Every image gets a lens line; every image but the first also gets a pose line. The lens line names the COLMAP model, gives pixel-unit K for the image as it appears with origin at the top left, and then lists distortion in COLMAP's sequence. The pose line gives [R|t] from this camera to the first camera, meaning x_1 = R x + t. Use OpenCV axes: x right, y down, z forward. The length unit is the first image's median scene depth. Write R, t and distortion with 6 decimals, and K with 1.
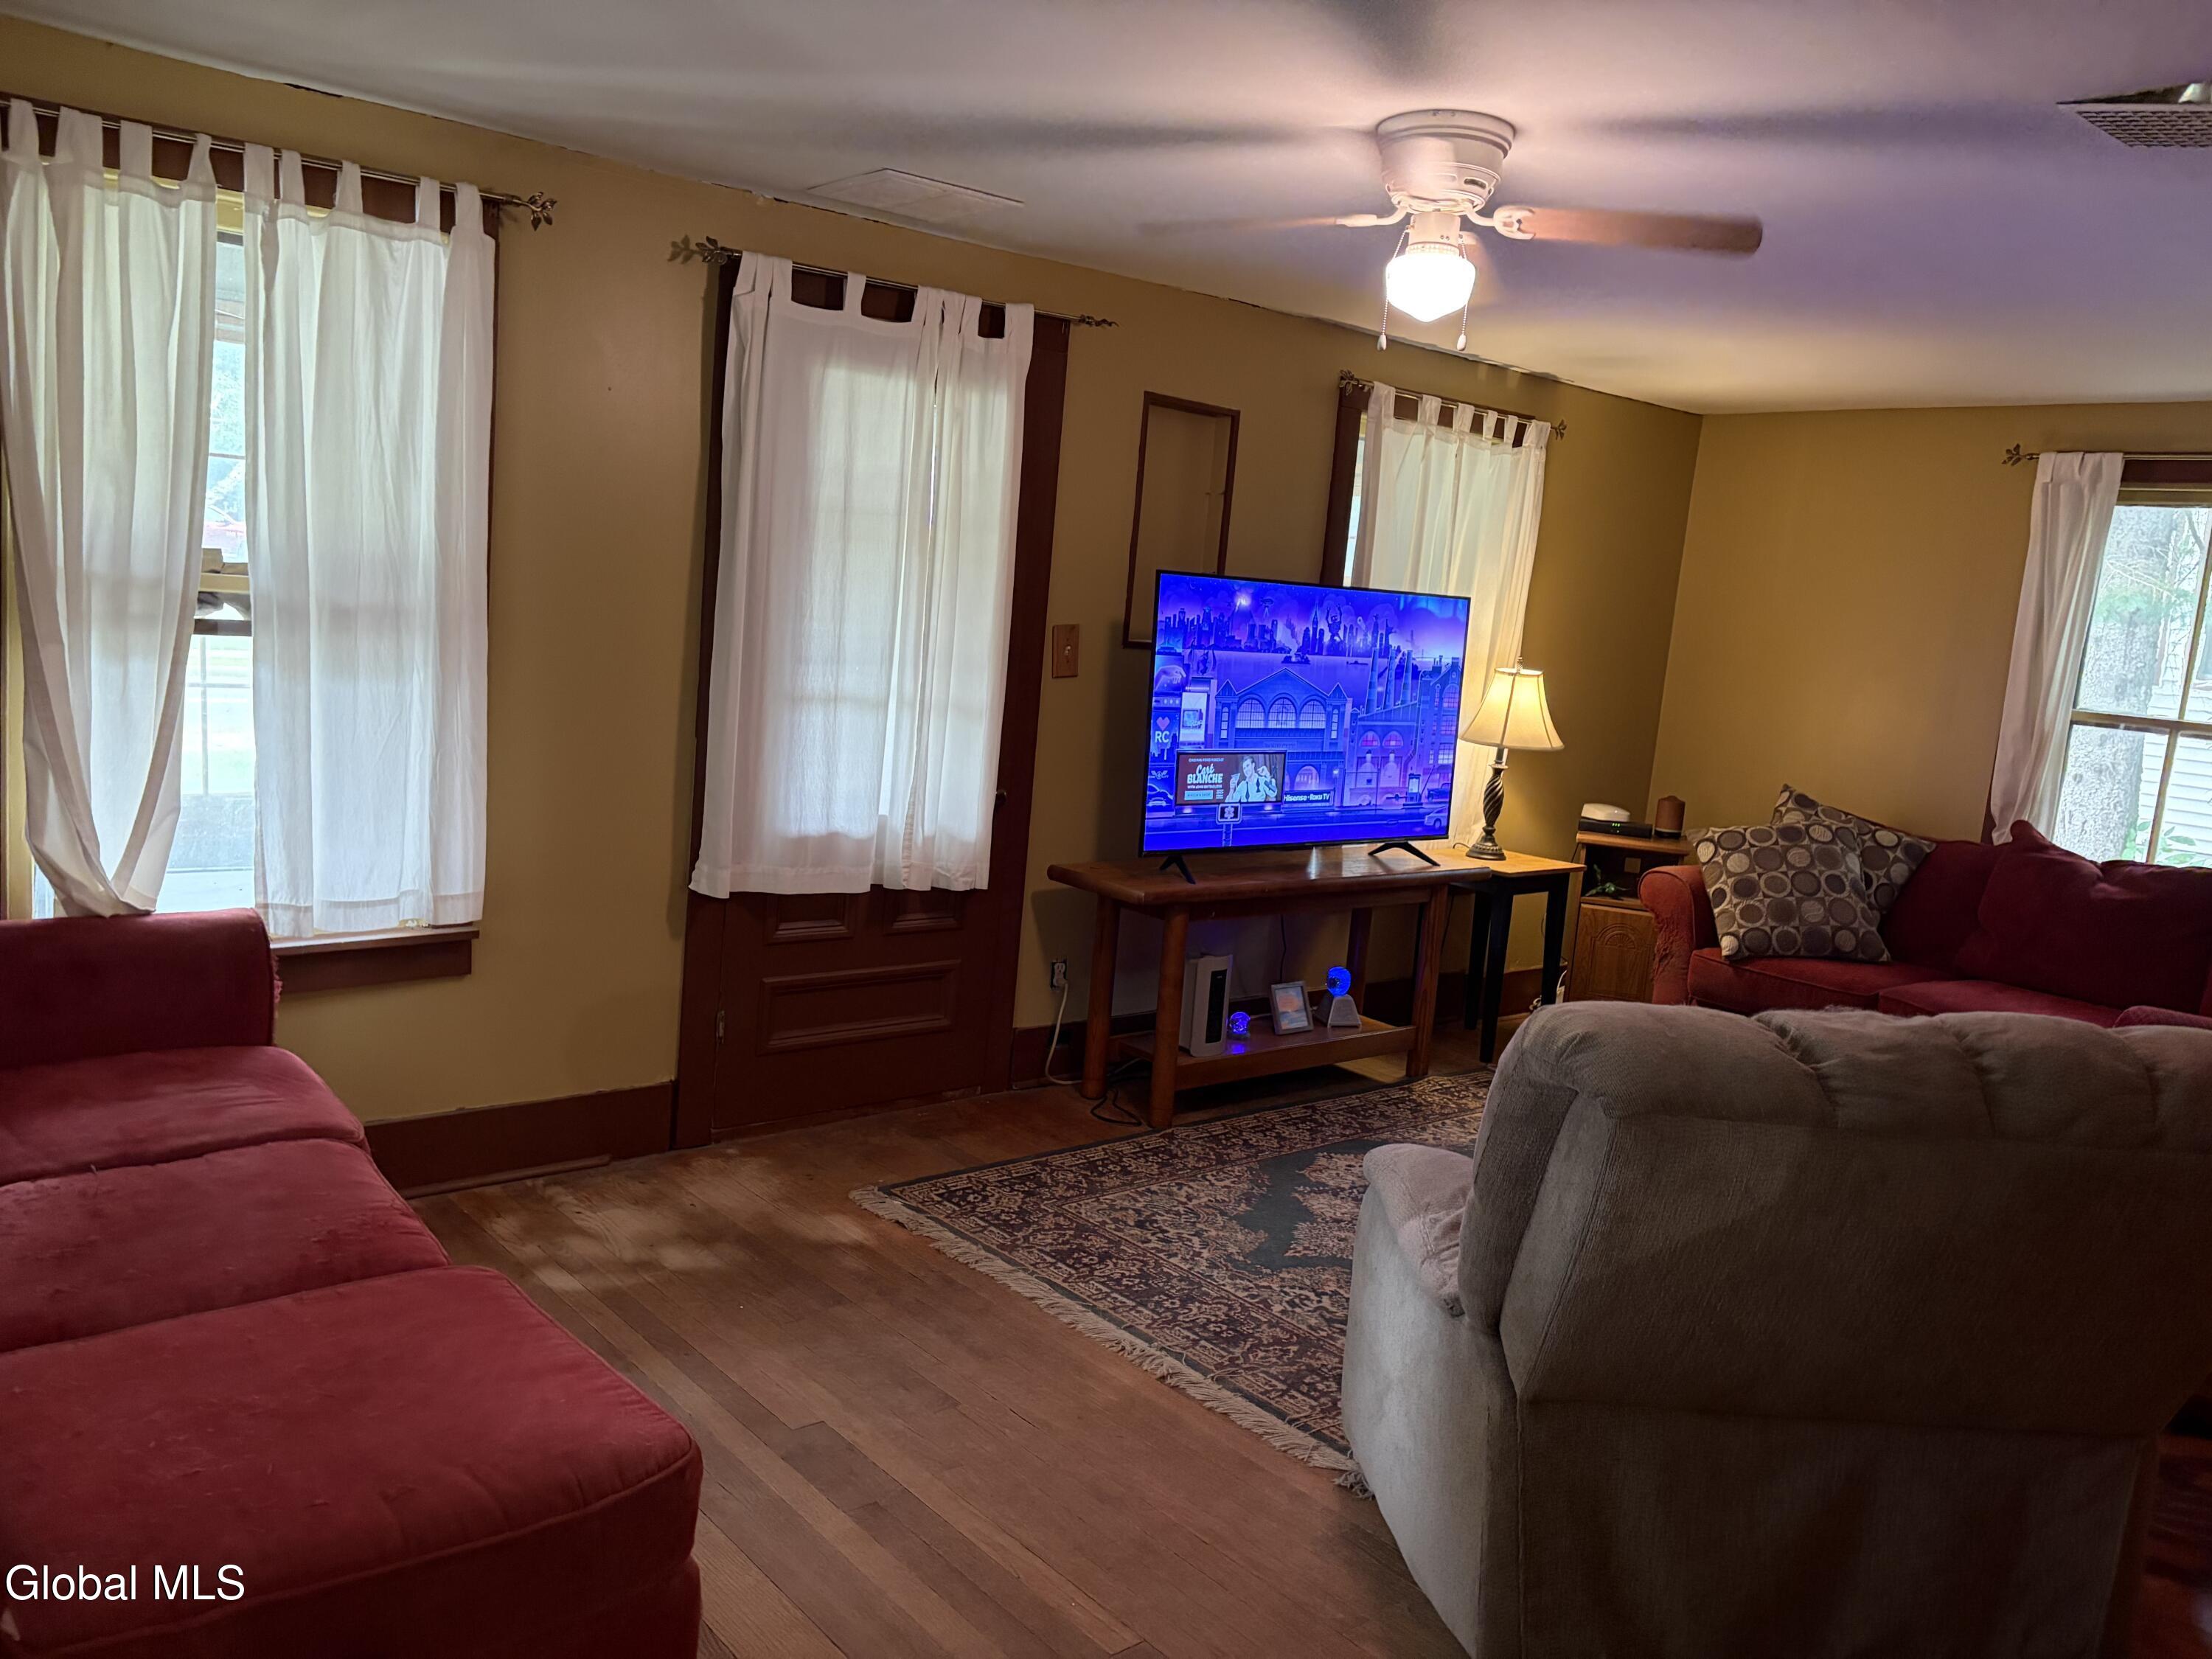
lens RADIAL K [[1678.2, 0, 1098.9], [0, 1678.2, 838.4], [0, 0, 1]] dist [0.022971, -0.029314]
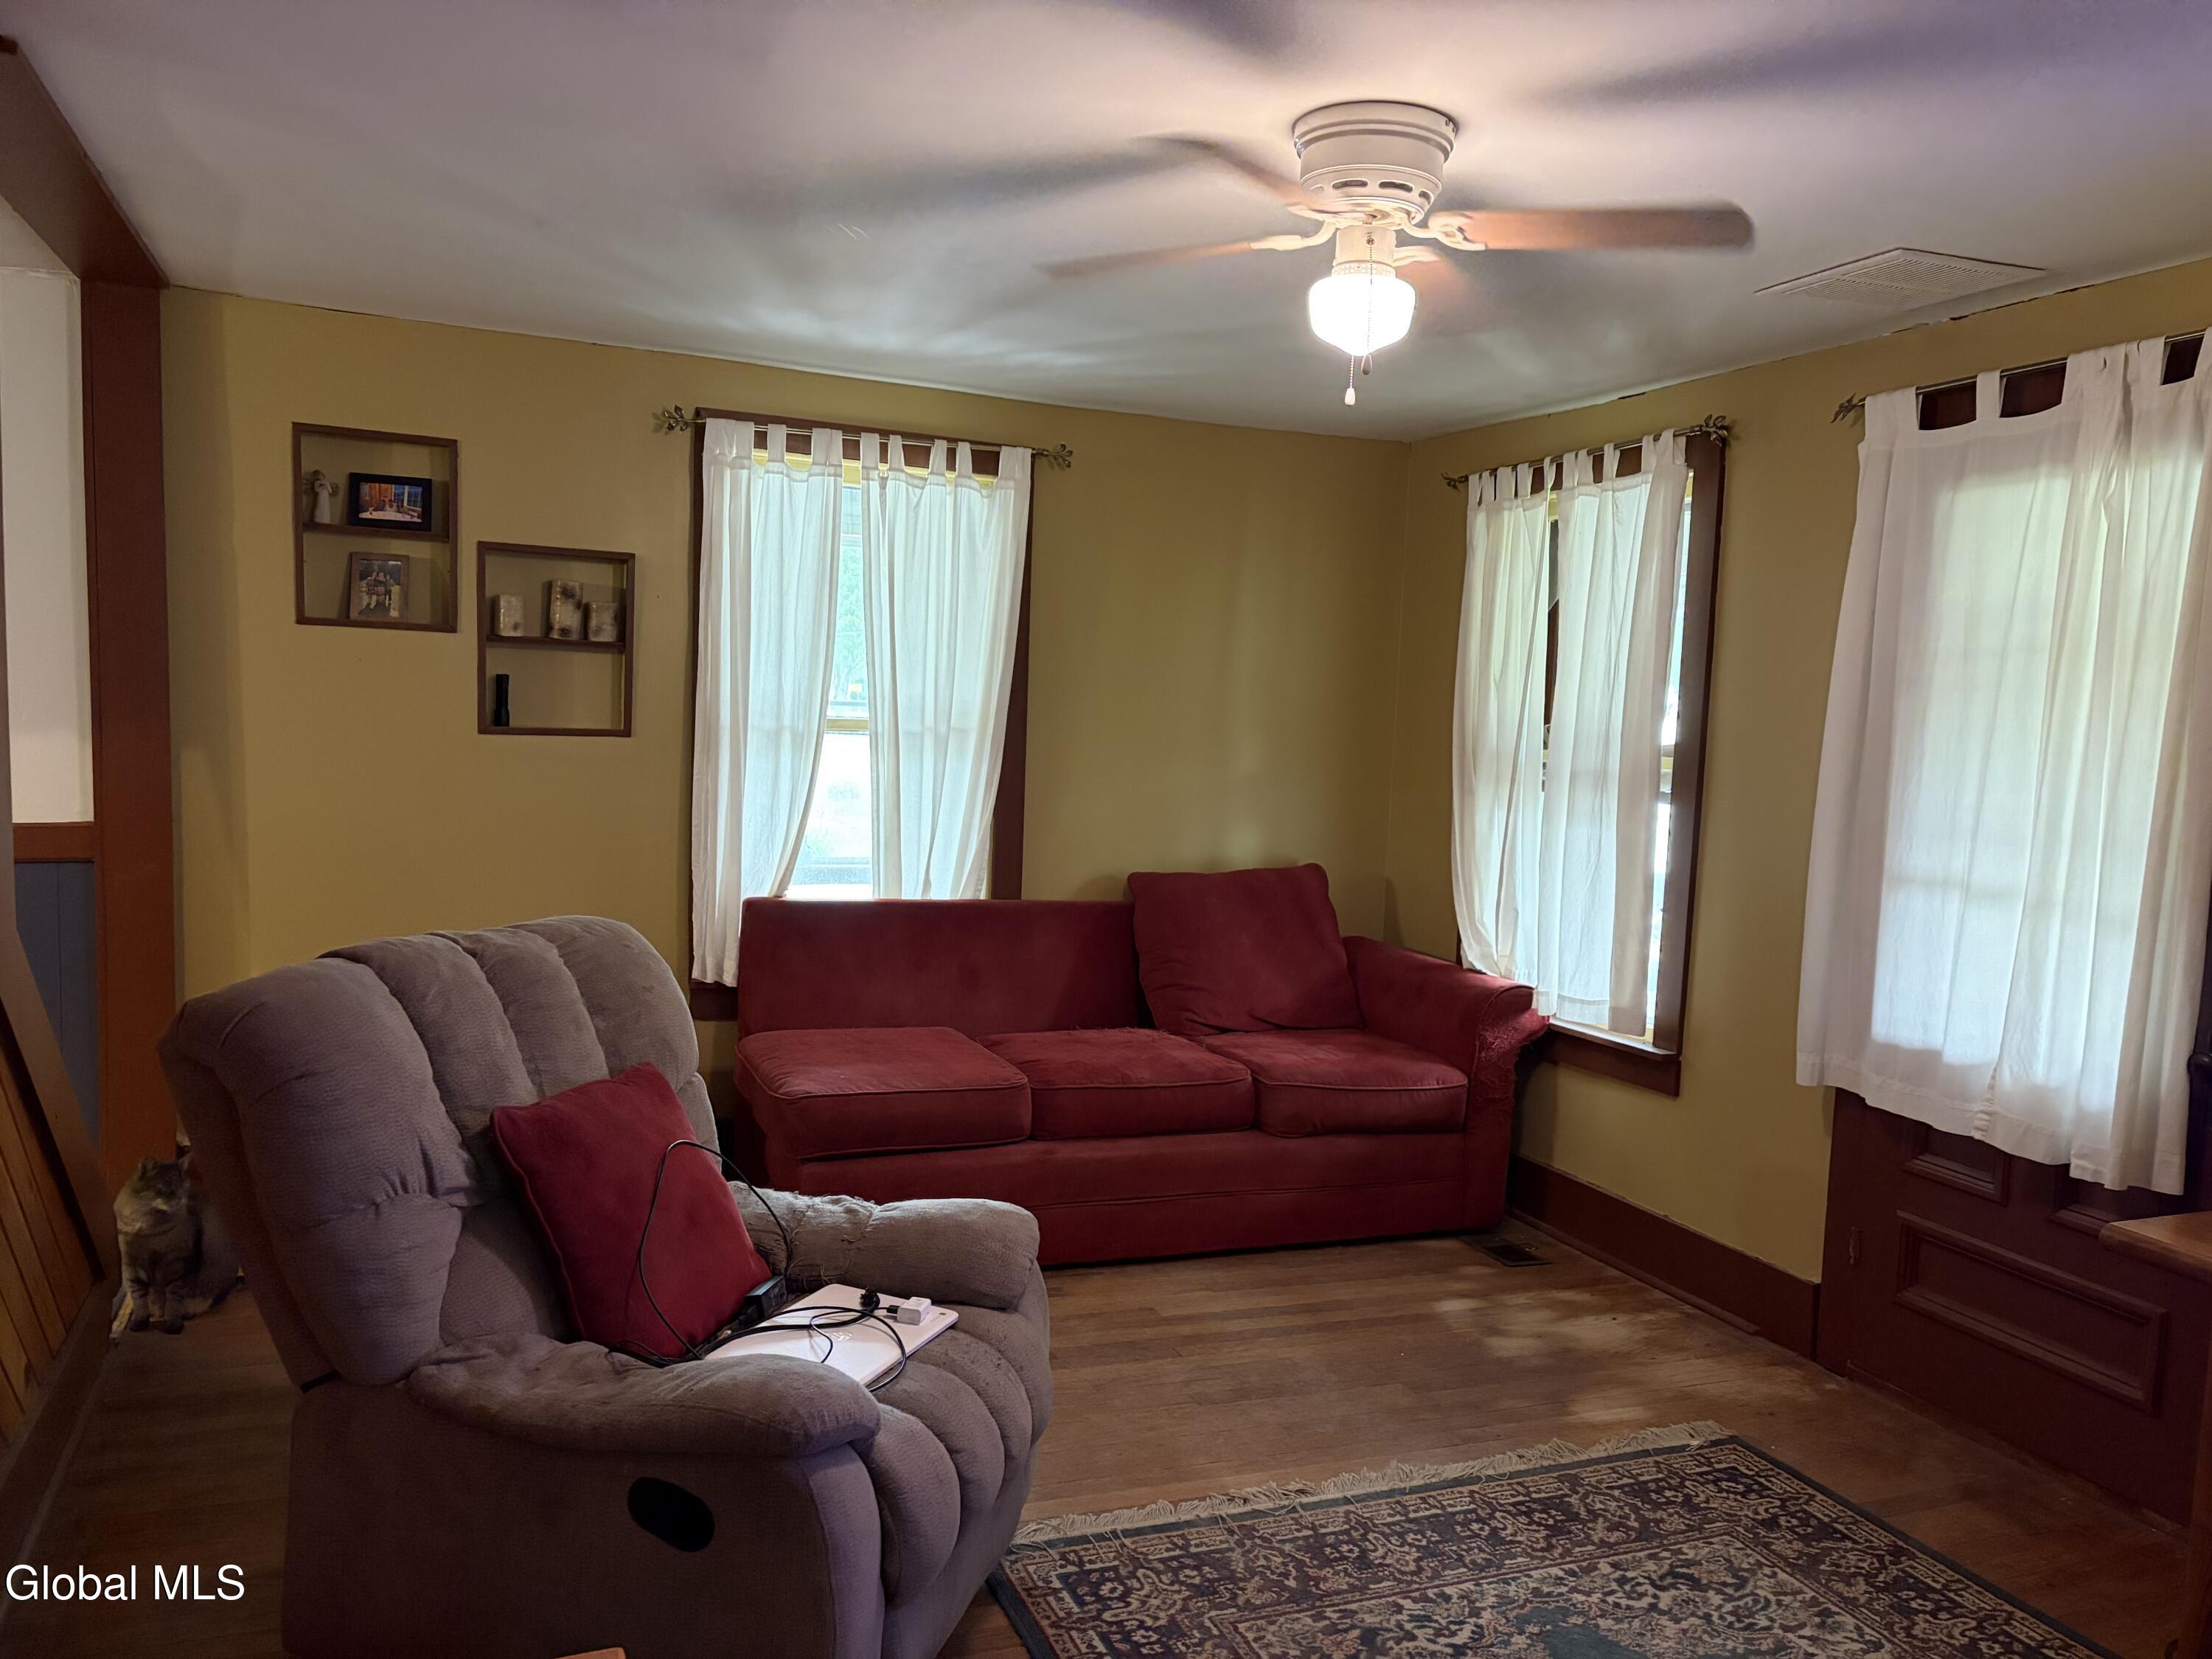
lens RADIAL K [[1678.2, 0, 1098.9], [0, 1678.2, 838.4], [0, 0, 1]] dist [0.022971, -0.029314]
pose [[-0.310059, -0.004862, -0.950705, 0.805546], [-0.194012, 0.979267, 0.058266, -0.078543], [0.930711, 0.202514, -0.304574, 0.926691]]
